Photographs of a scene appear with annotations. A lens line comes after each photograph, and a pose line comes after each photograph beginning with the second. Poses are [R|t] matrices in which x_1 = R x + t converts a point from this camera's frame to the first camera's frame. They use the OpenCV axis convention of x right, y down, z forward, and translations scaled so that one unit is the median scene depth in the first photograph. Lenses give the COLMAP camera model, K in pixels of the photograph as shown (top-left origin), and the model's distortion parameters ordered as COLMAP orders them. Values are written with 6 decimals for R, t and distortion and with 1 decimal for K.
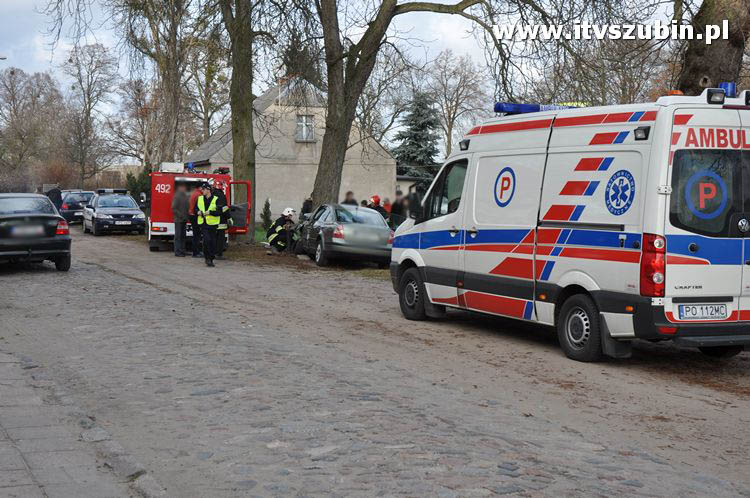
lens RADIAL K [[1552.7, 0, 375.9], [0, 1552.7, 277.2], [0, 0, 1]] dist [0.326588, -3.429324]
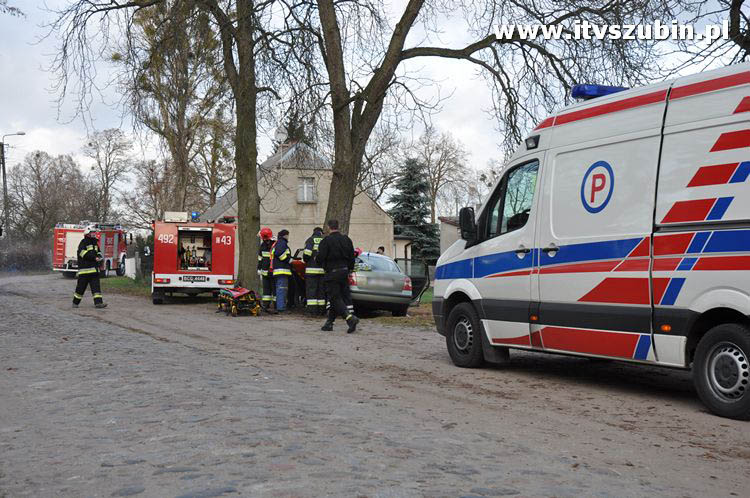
lens RADIAL K [[1210.5, 0, 375.0], [0, 1210.5, 249.0], [0, 0, 1]] dist [-0.153230, 0.029254]
pose [[0.999512, -0.021059, 0.023092, -0.032440], [0.022785, 0.996753, -0.077227, 0.012360], [-0.021391, 0.077716, 0.996746, 0.334606]]
